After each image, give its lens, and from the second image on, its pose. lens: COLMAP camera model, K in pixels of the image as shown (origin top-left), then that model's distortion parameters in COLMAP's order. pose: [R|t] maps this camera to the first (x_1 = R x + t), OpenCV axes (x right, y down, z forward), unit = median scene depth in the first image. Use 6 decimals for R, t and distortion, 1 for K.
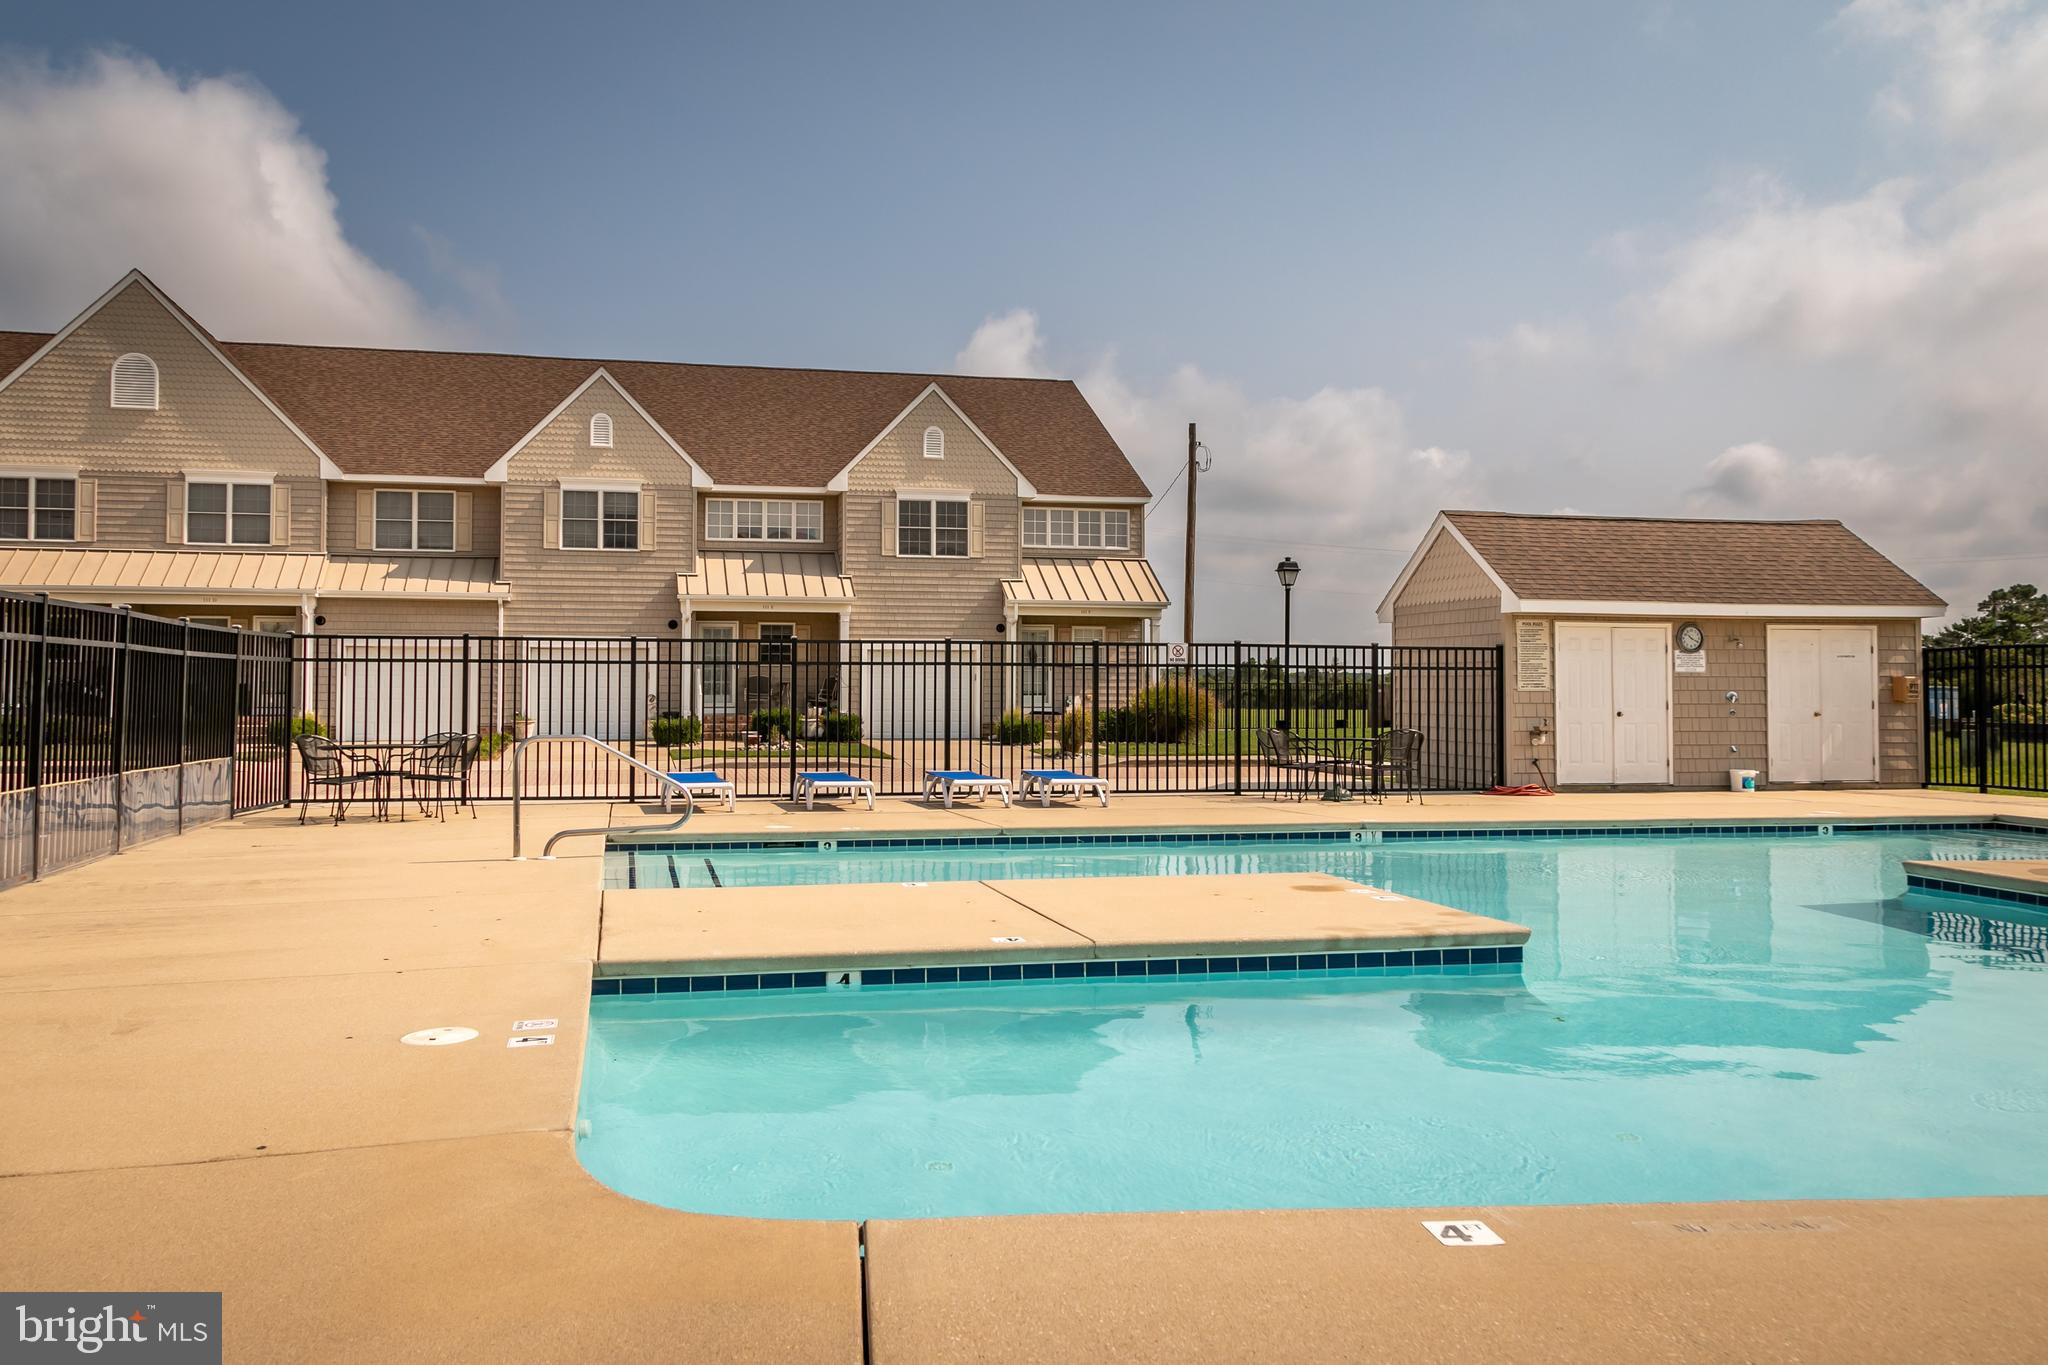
lens RADIAL K [[1215.1, 0, 1023.1], [0, 1215.1, 656.4], [0, 0, 1]] dist [-0.039950, -0.078657]
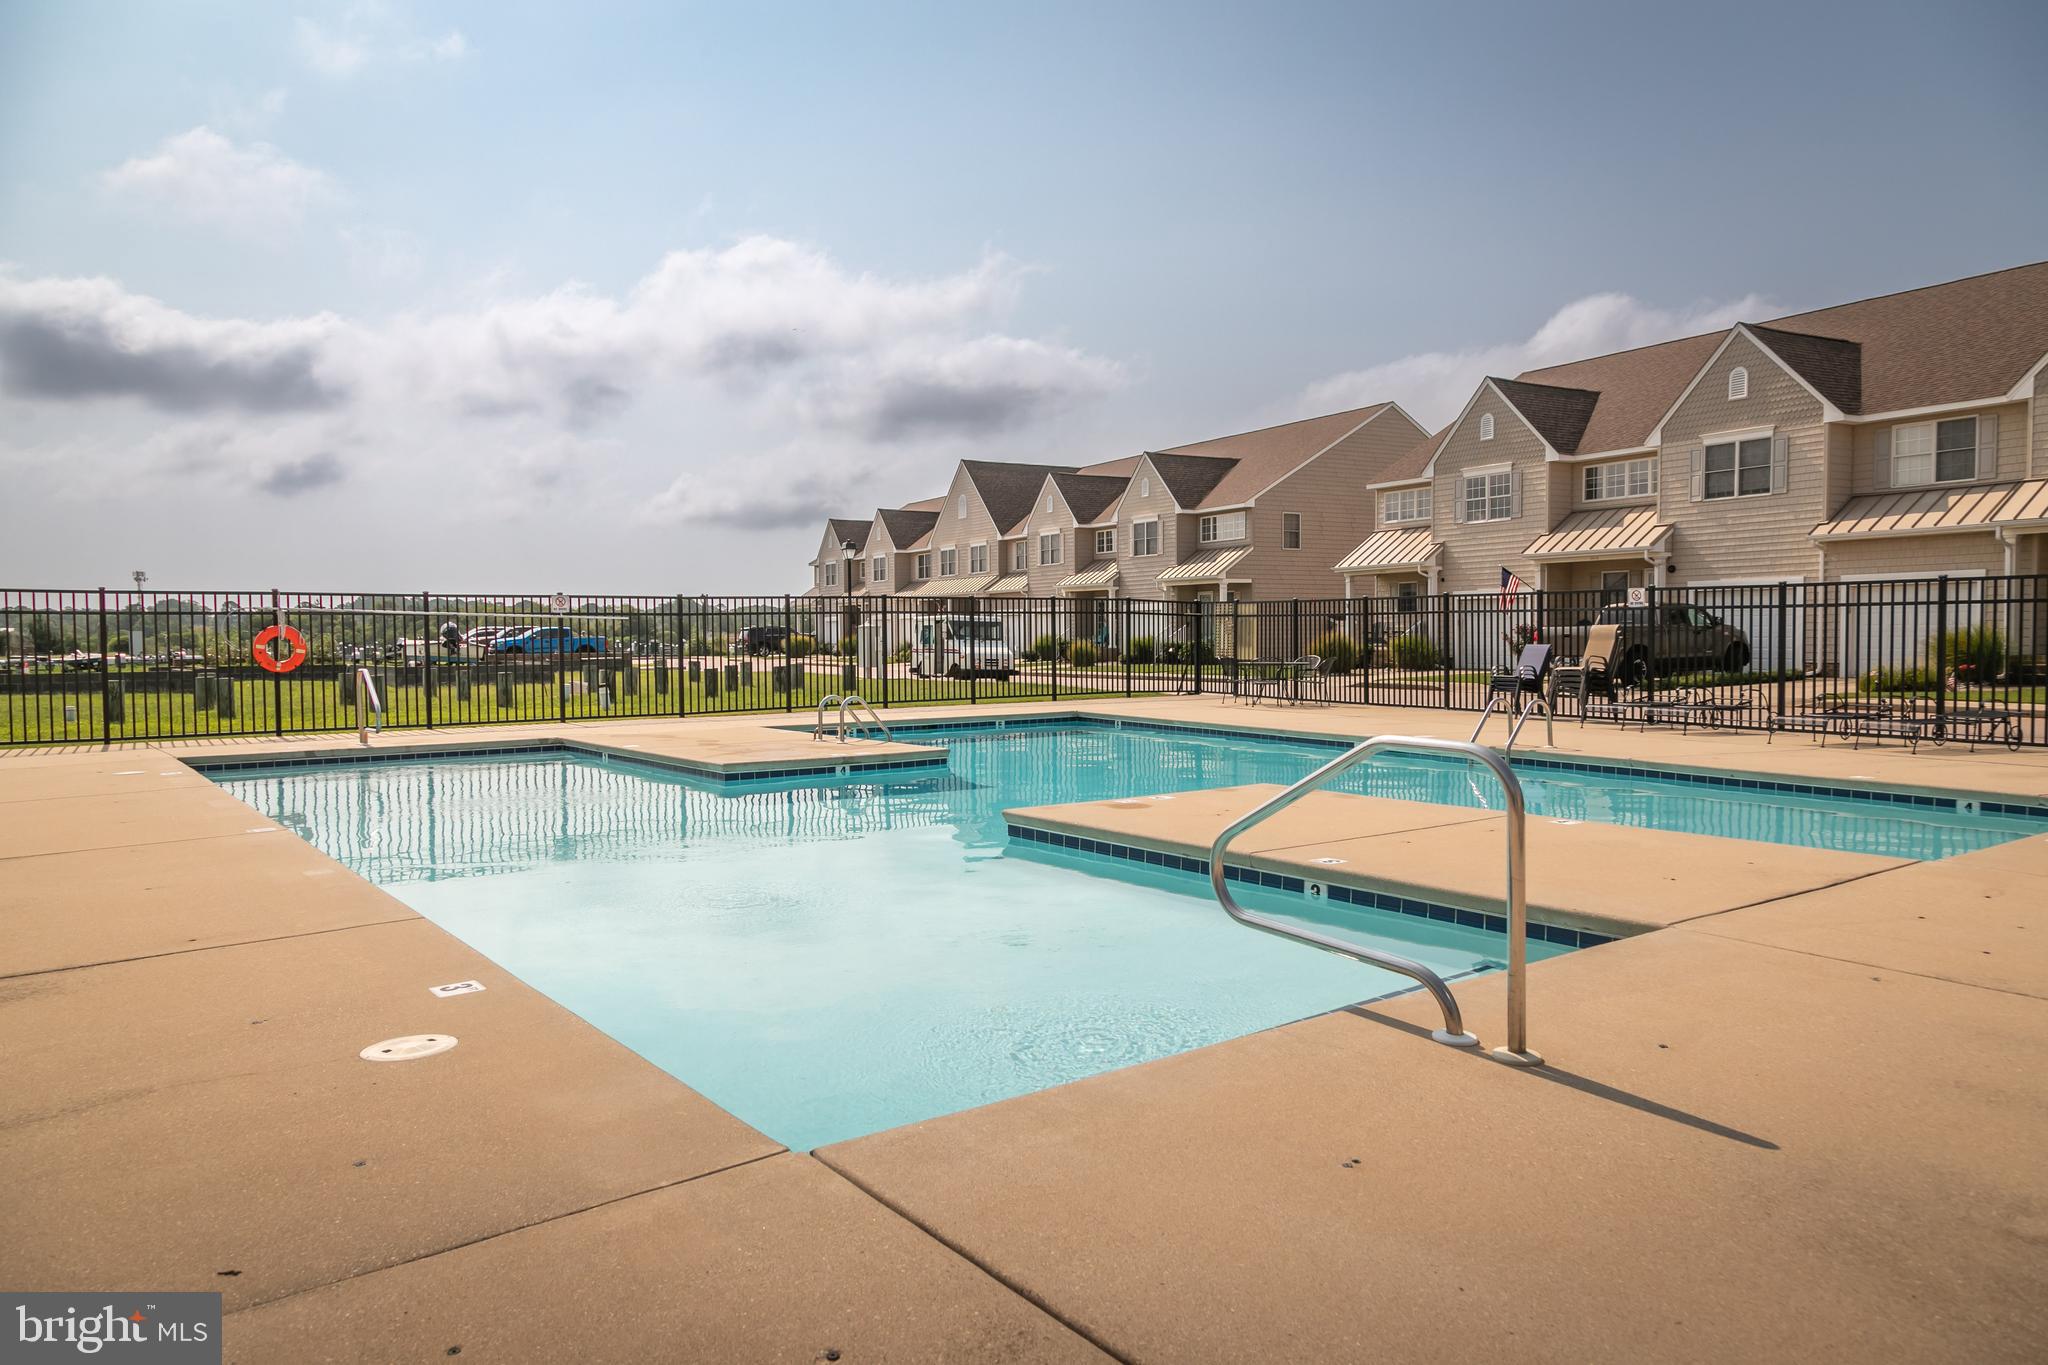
lens RADIAL K [[1215.1, 0, 1023.1], [0, 1215.1, 656.4], [0, 0, 1]] dist [-0.039950, -0.078657]
pose [[0.363460, 0.010874, -0.931547, 0.824206], [0.031761, 0.999206, 0.024055, 0.006873], [0.931068, -0.038330, 0.362826, 0.125084]]
